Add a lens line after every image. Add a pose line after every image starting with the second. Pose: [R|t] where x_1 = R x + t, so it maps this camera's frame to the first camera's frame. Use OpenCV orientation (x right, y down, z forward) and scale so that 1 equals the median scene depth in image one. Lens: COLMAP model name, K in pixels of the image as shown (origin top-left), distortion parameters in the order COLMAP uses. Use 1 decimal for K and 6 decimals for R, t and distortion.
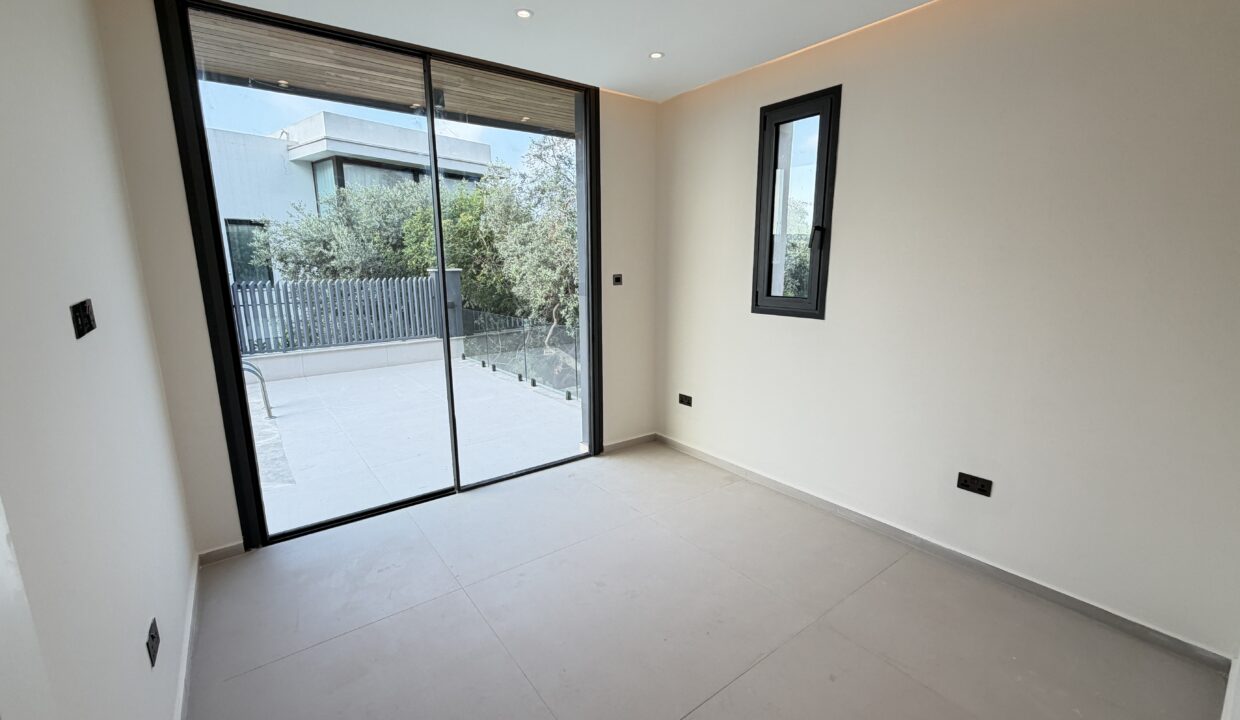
lens RADIAL K [[511.4, 0, 628.6], [0, 511.4, 365.0], [0, 0, 1]] dist [-0.000087, 0.000629]
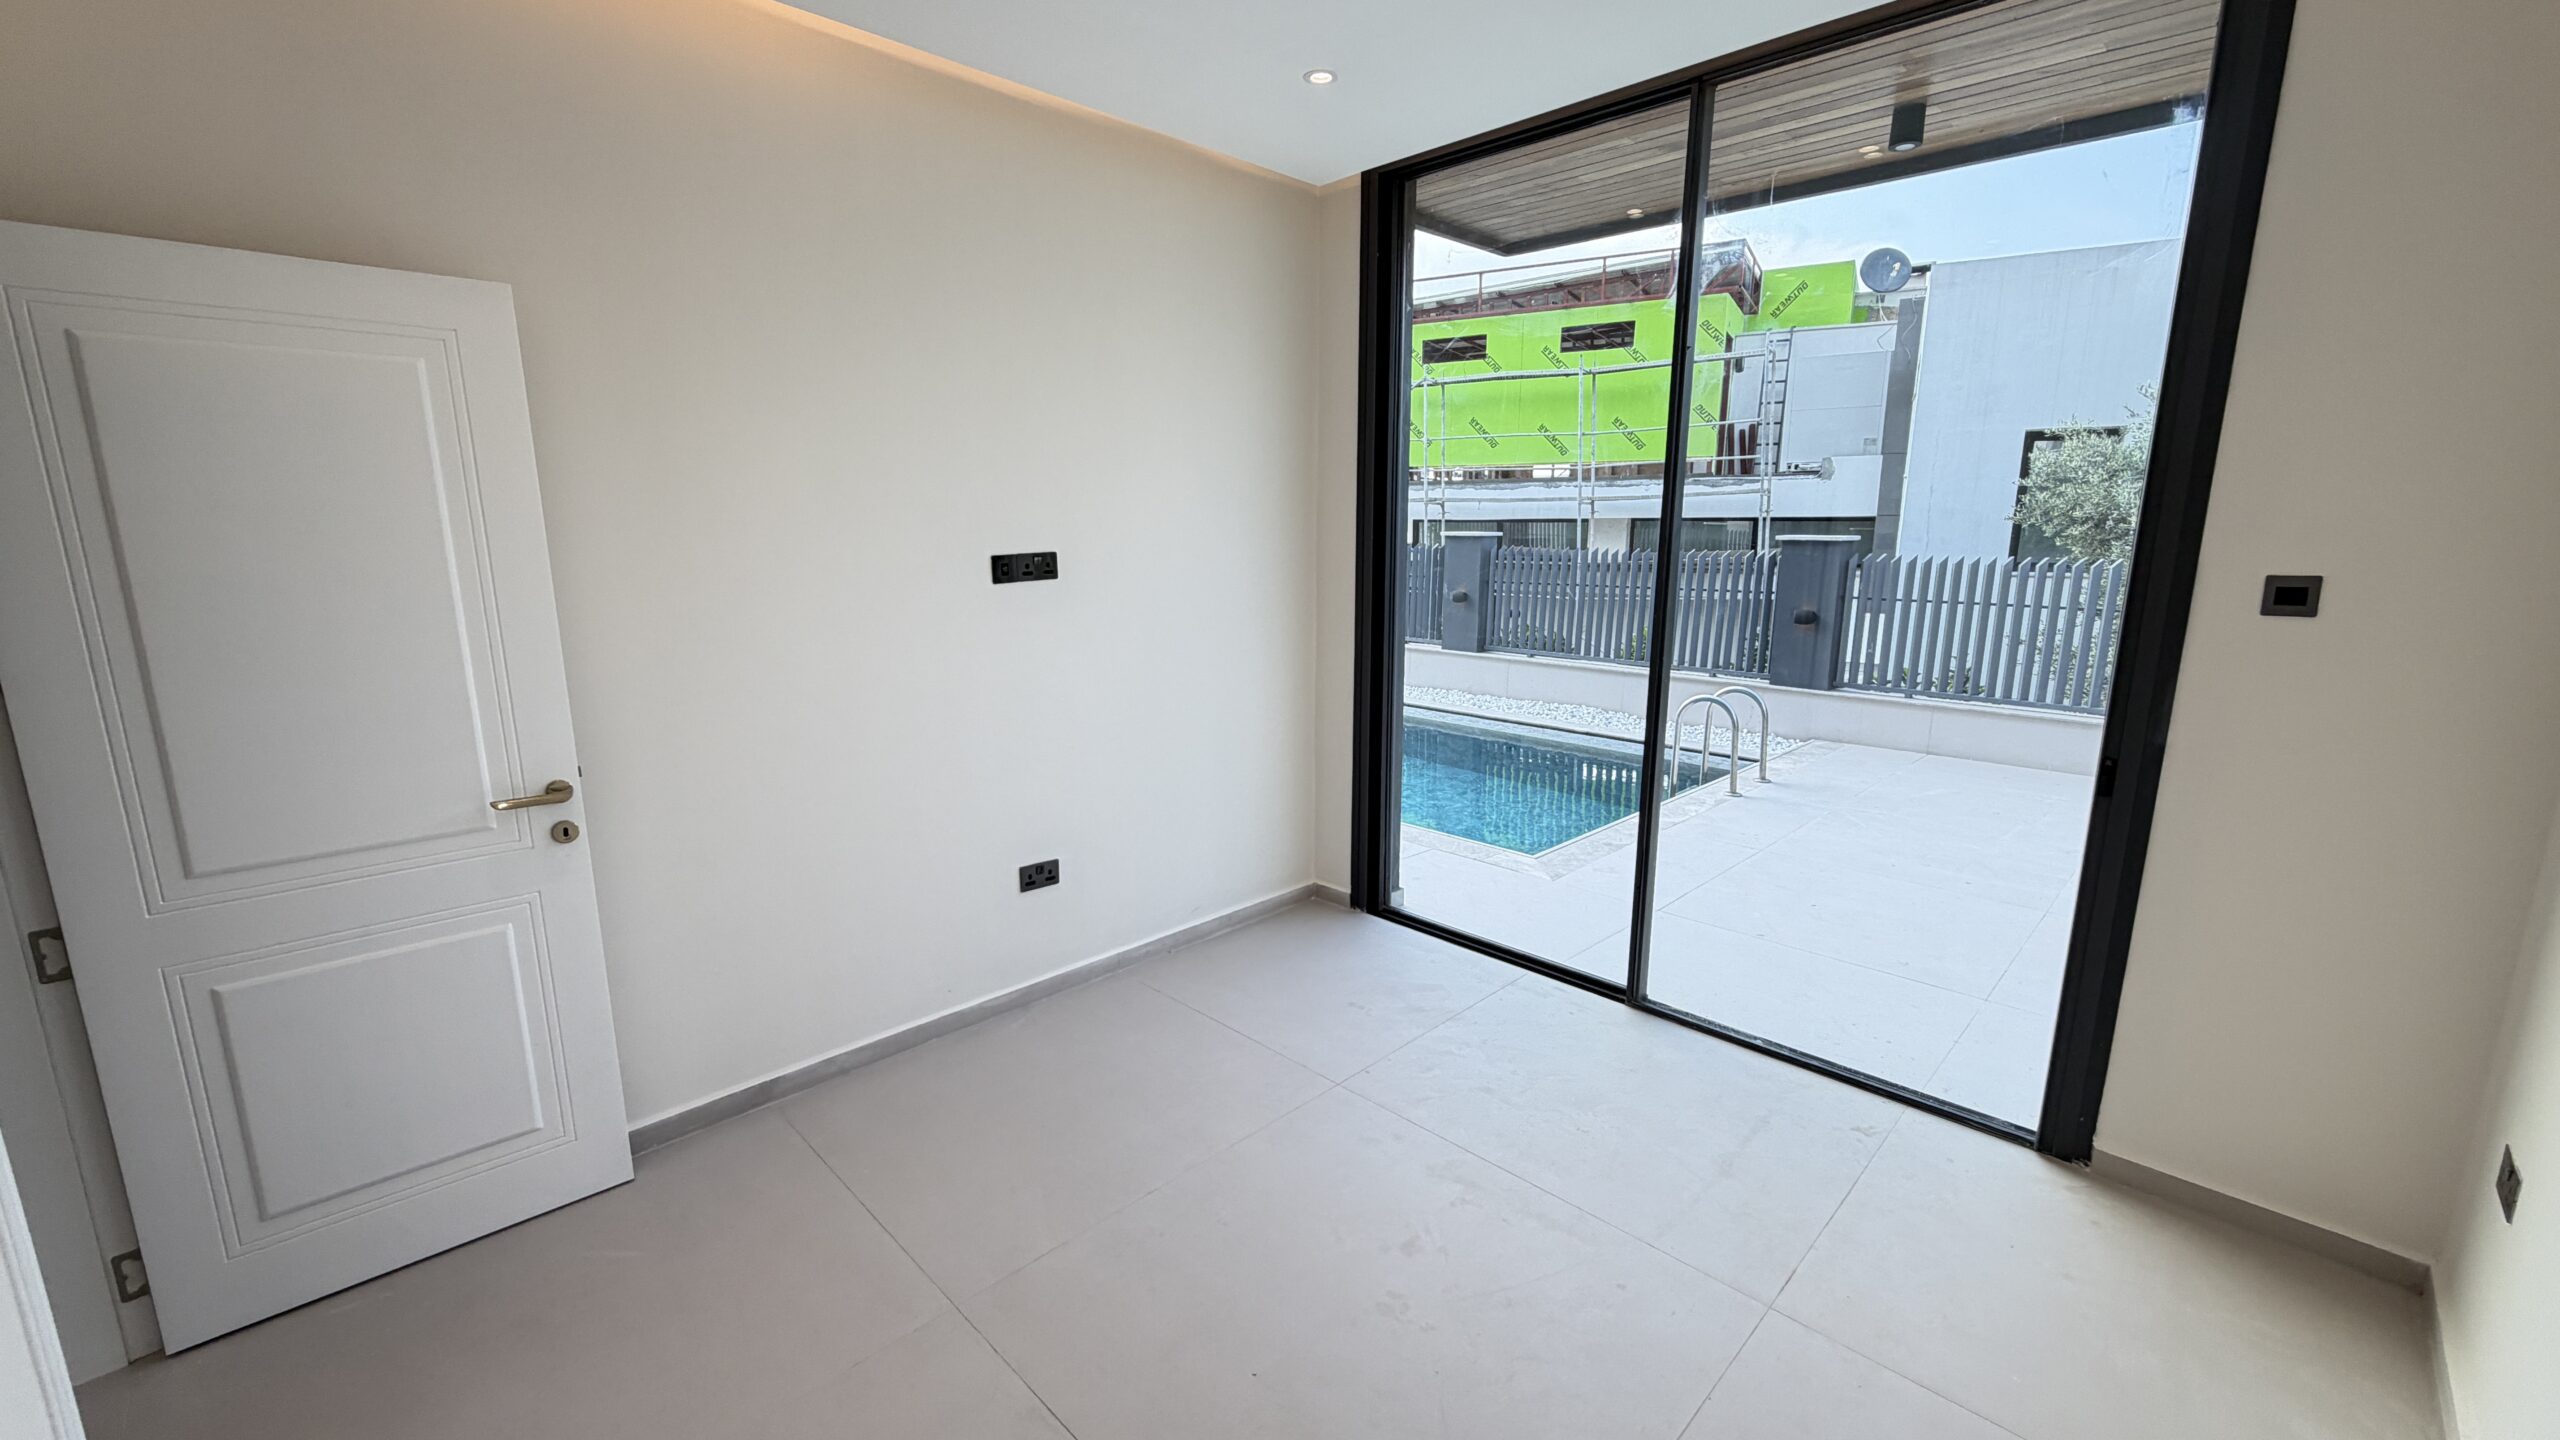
lens RADIAL K [[1021.5, 0, 1227.5], [0, 1021.5, 721.6], [0, 0, 1]] dist [0.002122, -0.000986]
pose [[0.109133, 0.202770, -0.973126, 0.502850], [-0.200617, 0.963321, 0.178228, -0.099980], [0.973572, 0.175775, 0.145810, 0.453616]]
